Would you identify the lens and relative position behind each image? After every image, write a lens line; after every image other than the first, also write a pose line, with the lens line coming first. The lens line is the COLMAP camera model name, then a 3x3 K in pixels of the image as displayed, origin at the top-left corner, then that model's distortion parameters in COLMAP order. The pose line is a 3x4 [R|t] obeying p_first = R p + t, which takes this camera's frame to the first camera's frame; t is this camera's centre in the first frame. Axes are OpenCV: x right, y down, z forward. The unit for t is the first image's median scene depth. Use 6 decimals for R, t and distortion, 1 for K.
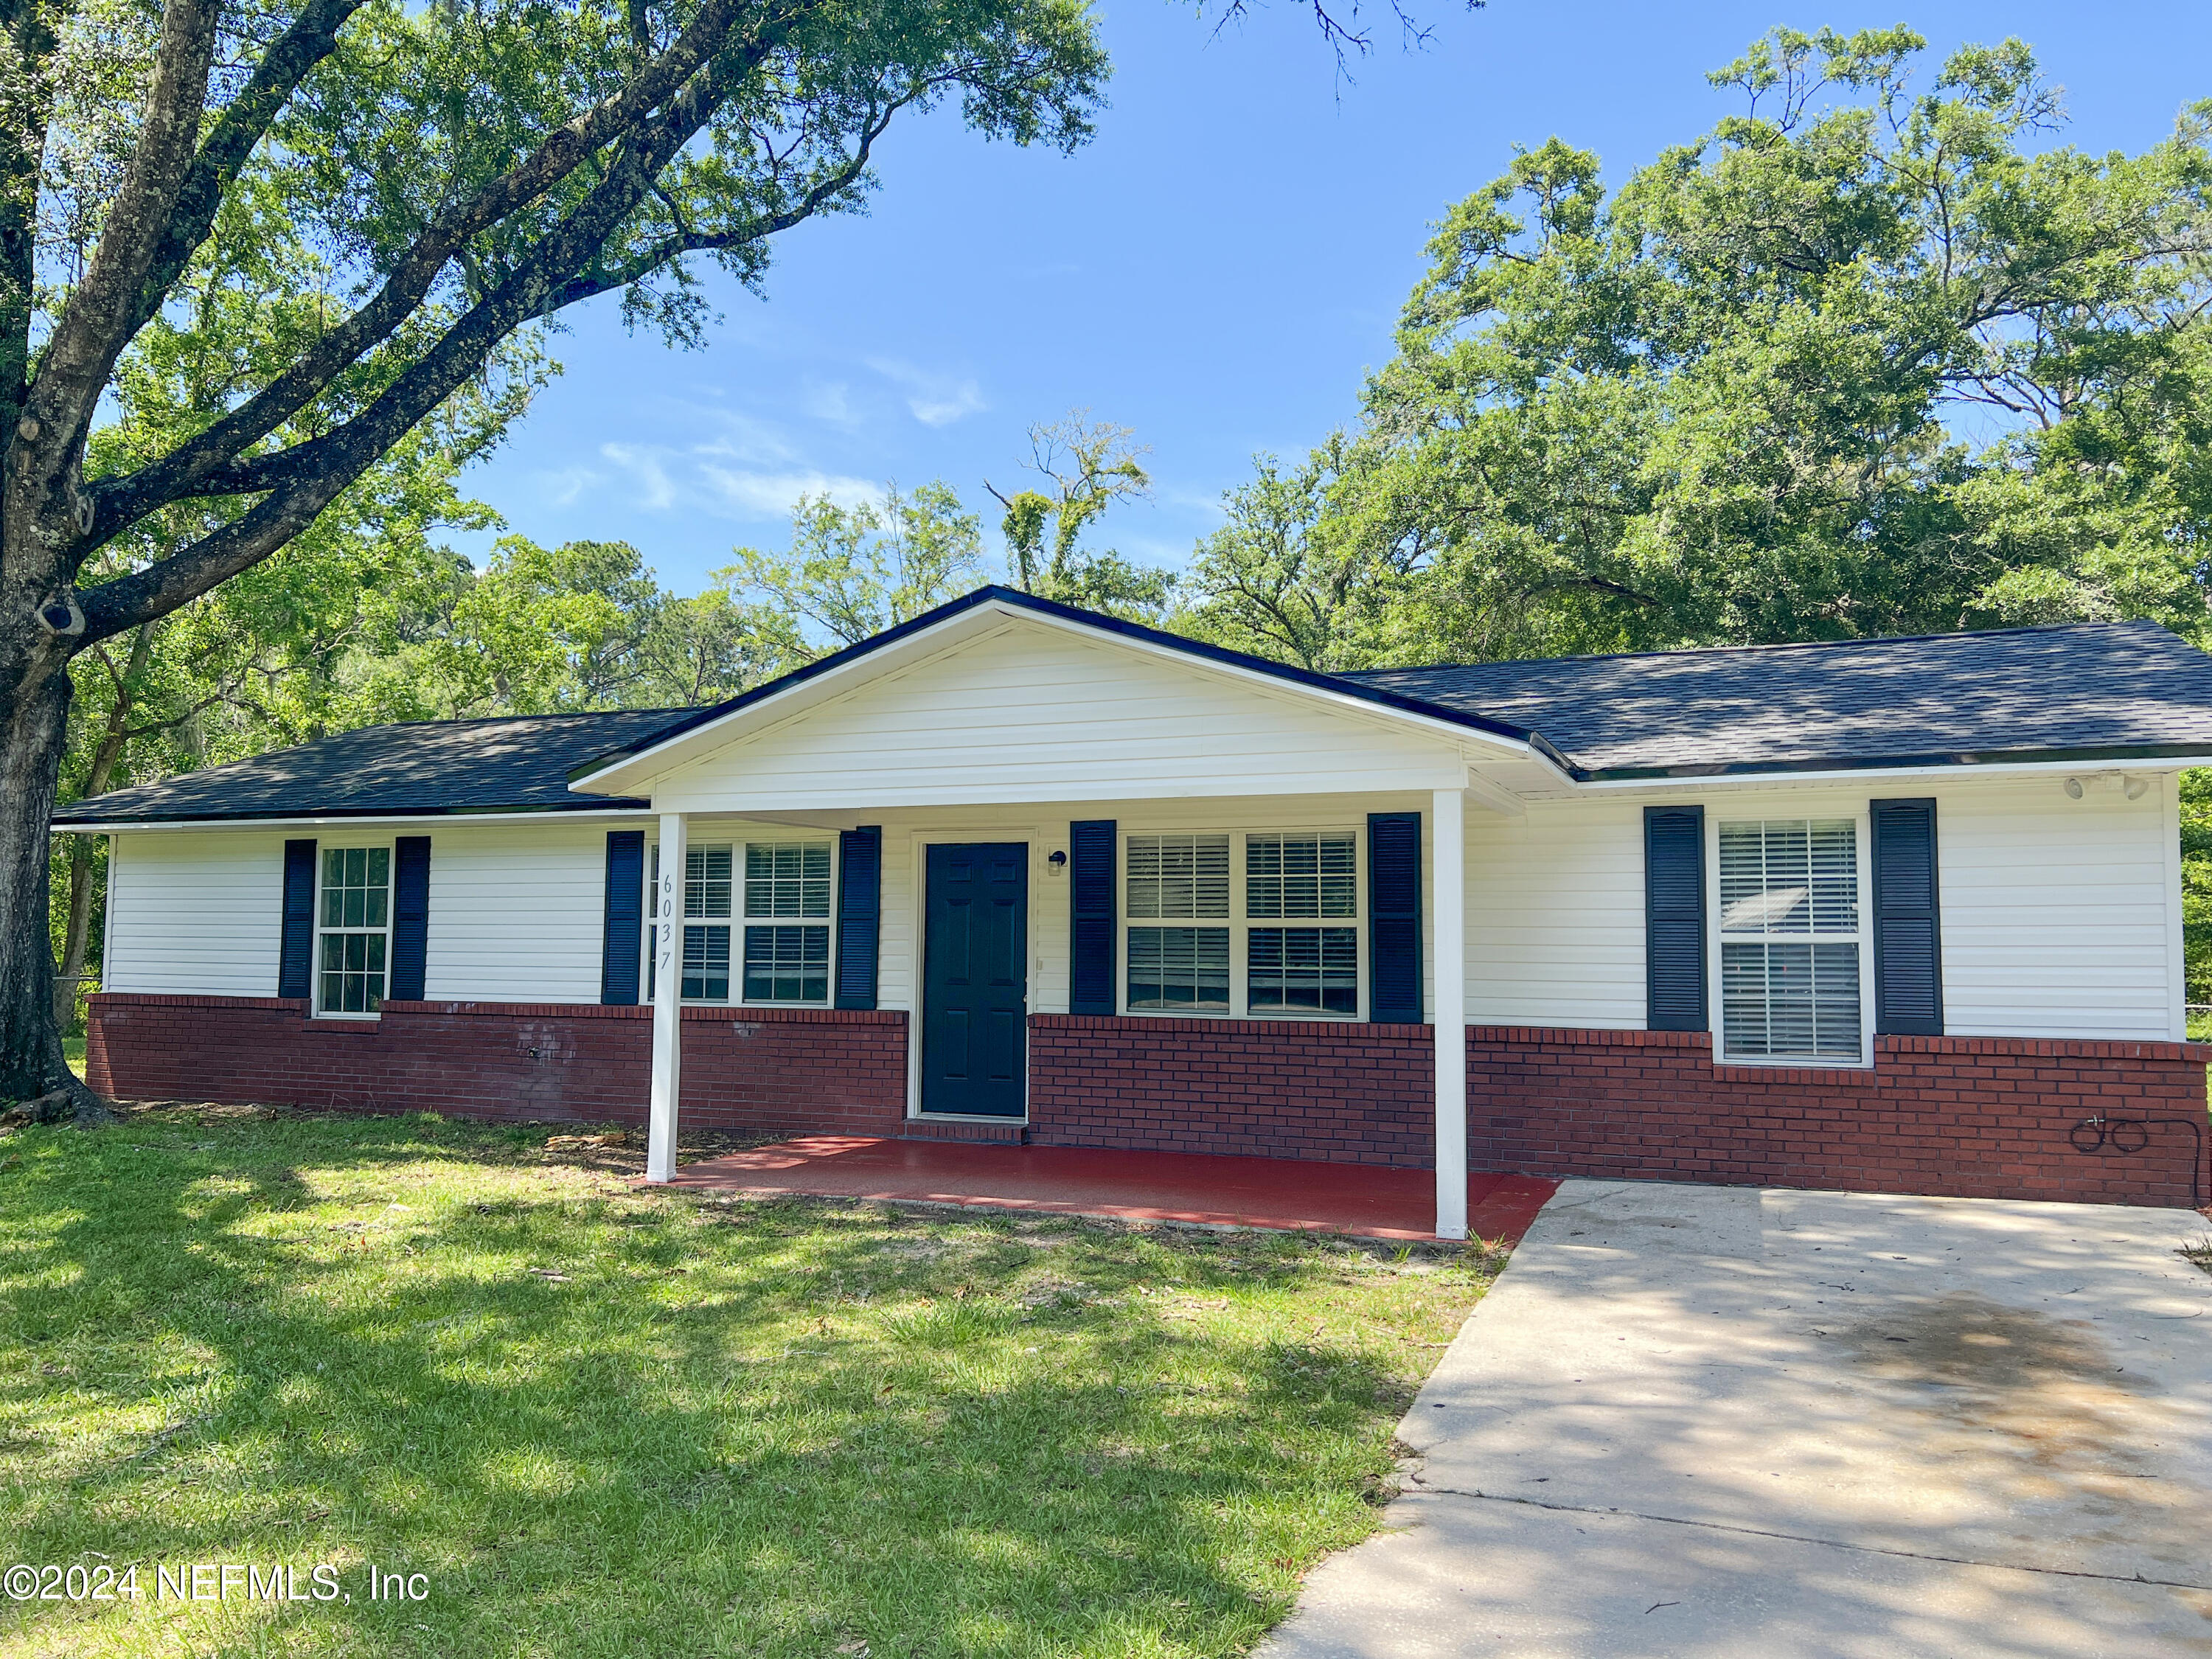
lens RADIAL K [[1693.9, 0, 1077.2], [0, 1693.9, 826.5], [0, 0, 1]] dist [0.053254, -0.058962]
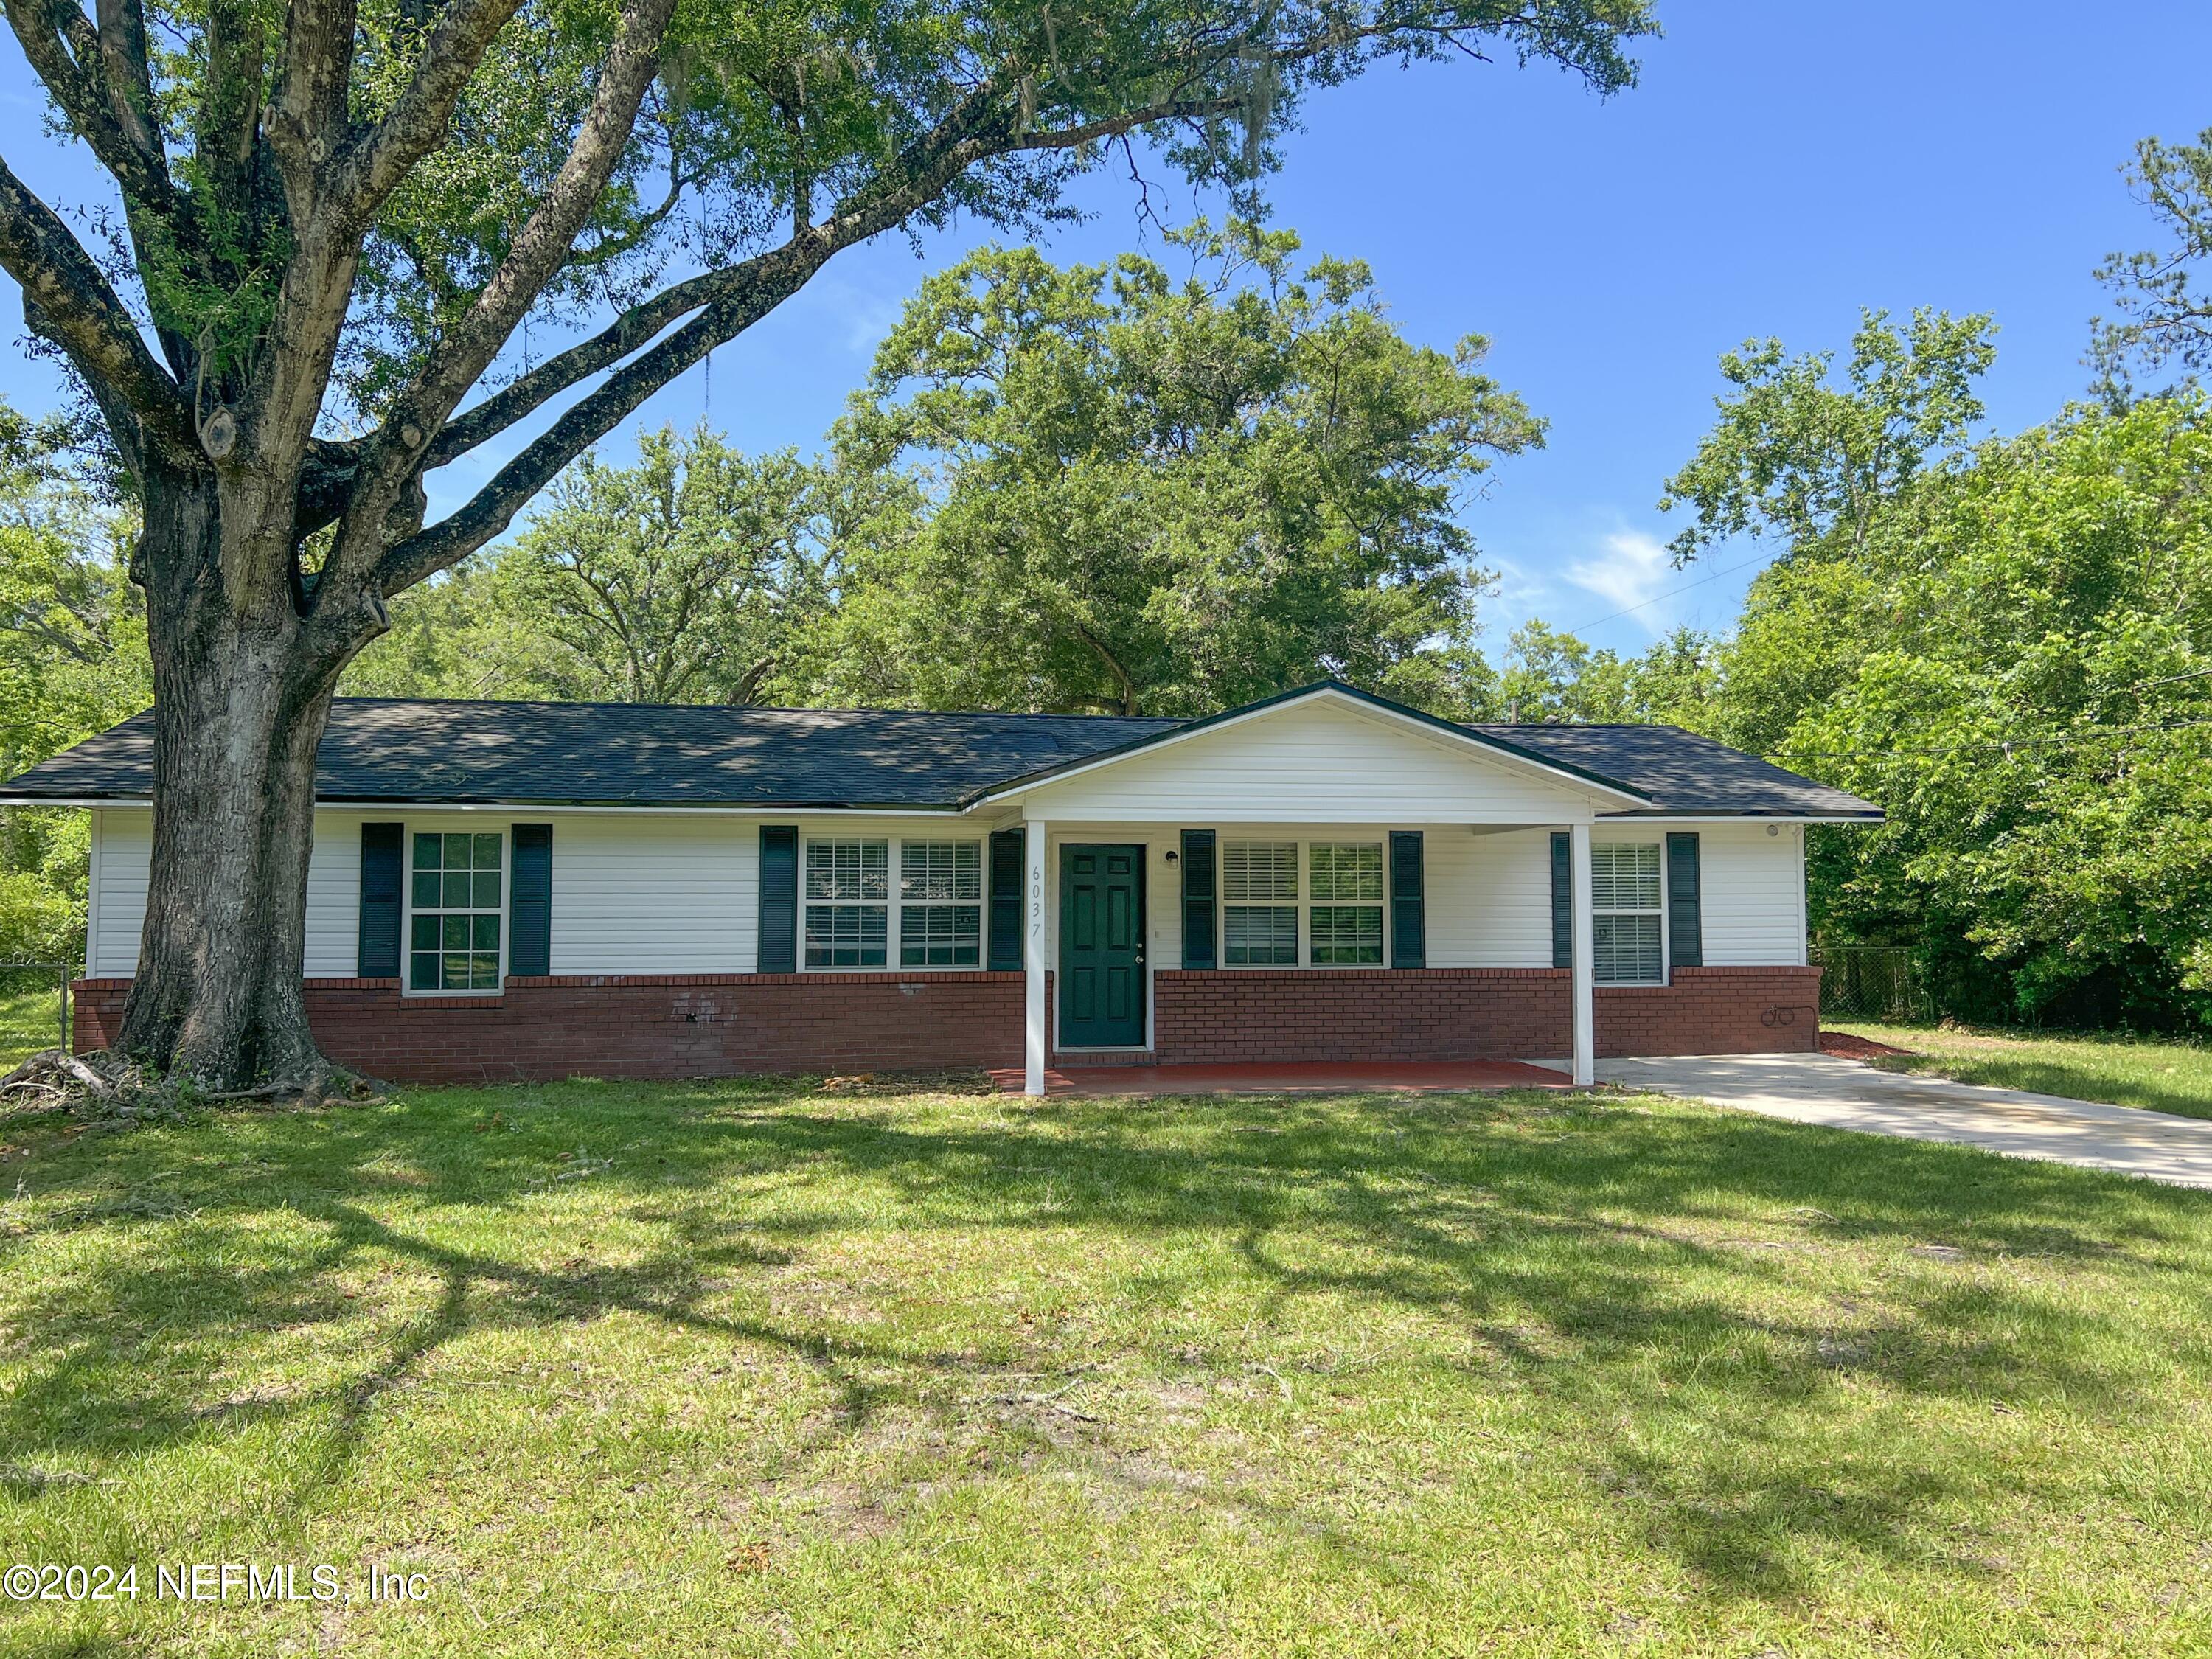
lens RADIAL K [[1693.9, 0, 1077.2], [0, 1693.9, 826.5], [0, 0, 1]] dist [0.053254, -0.058962]
pose [[0.834020, 0.019068, 0.551404, -0.771742], [-0.032747, 0.999352, 0.014973, -0.021570], [-0.550761, -0.030544, 0.834104, -0.091077]]
